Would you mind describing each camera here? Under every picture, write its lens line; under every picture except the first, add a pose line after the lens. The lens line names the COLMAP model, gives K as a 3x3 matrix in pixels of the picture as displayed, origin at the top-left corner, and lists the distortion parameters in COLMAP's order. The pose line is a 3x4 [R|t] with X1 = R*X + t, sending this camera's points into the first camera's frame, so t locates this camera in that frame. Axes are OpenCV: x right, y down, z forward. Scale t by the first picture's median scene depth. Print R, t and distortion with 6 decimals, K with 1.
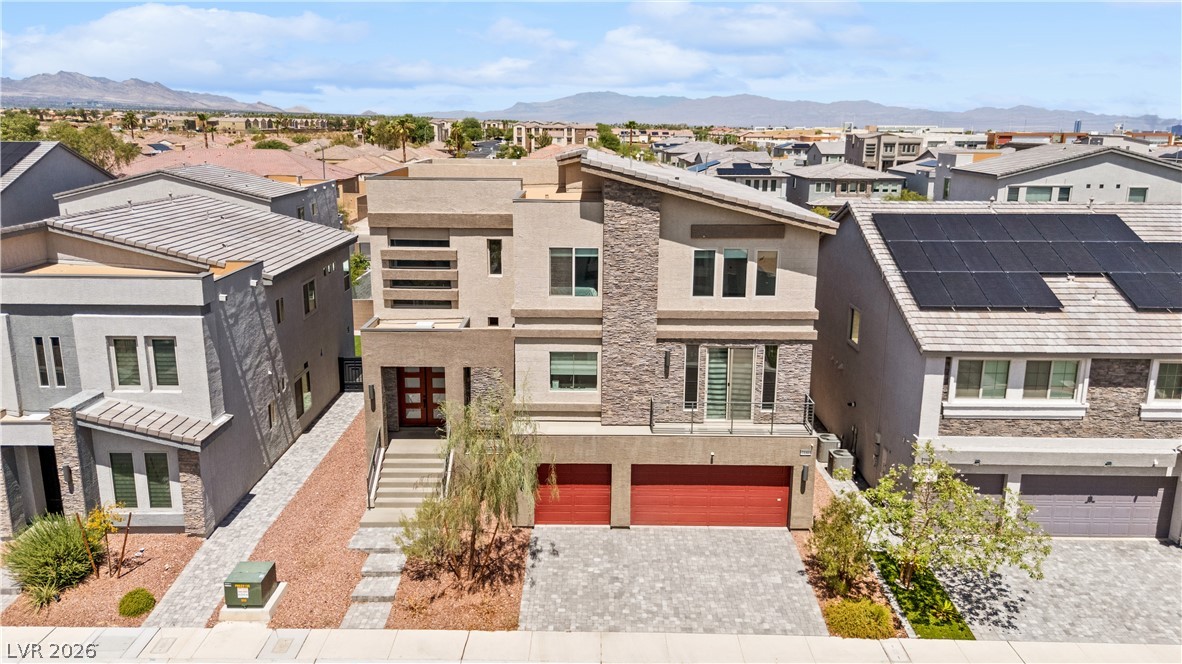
lens RADIAL K [[875.5, 0, 591.1], [0, 875.5, 321.9], [0, 0, 1]] dist [0.063273, -0.053269]
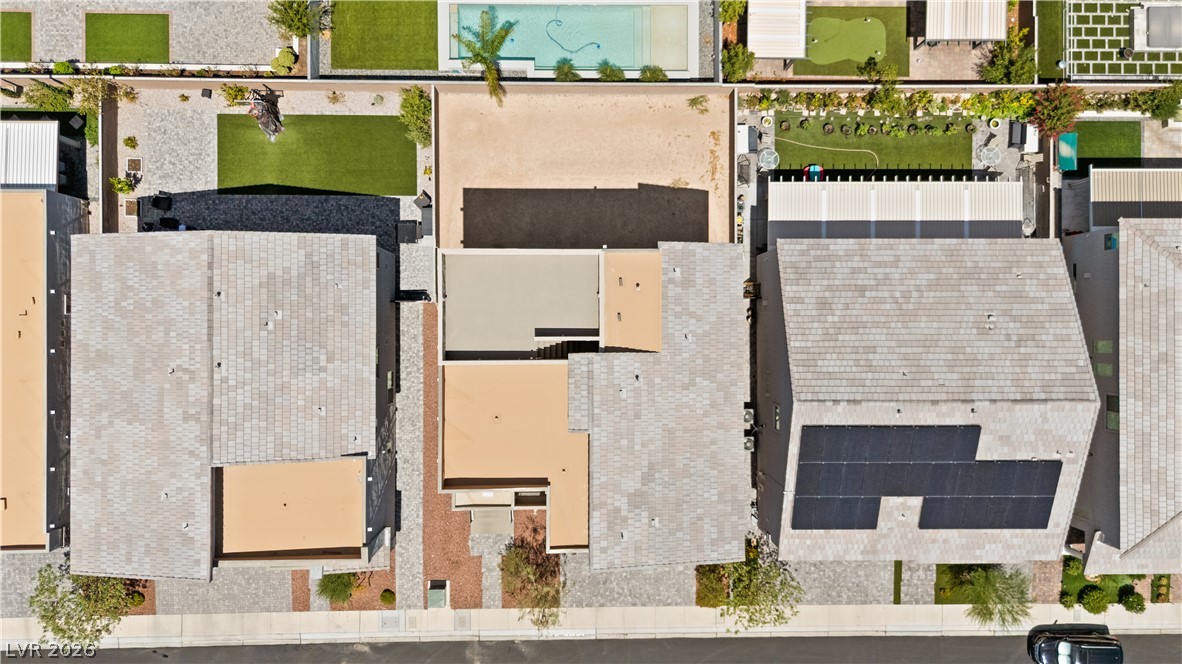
lens RADIAL K [[875.5, 0, 591.1], [0, 875.5, 321.9], [0, 0, 1]] dist [0.063273, -0.053269]
pose [[0.999854, -0.002772, 0.016878, -0.033368], [-0.015778, 0.231457, 0.972717, -1.739725], [-0.006603, -0.972841, 0.231379, 1.009037]]
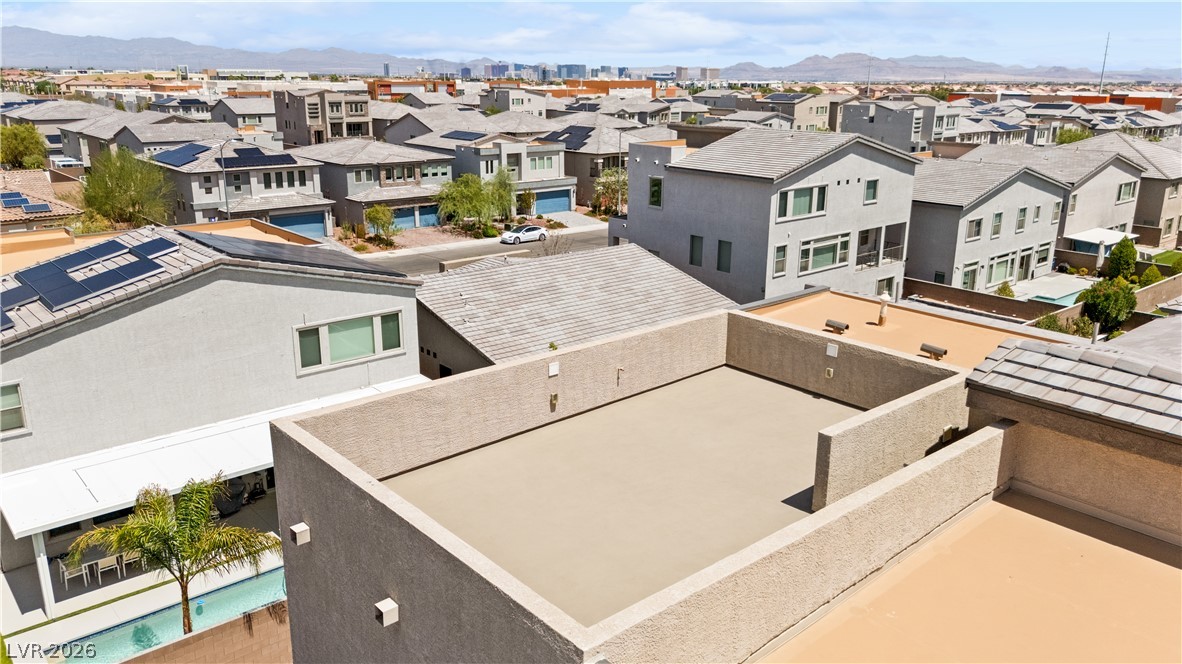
lens RADIAL K [[887.6, 0, 588.7], [0, 887.6, 352.0], [0, 0, 1]] dist [0.061748, -0.055845]
pose [[0.758765, -0.201761, 0.619328, -0.394660], [0.145661, 0.979297, 0.140574, -0.338142], [-0.634868, -0.016451, 0.772445, 1.119017]]
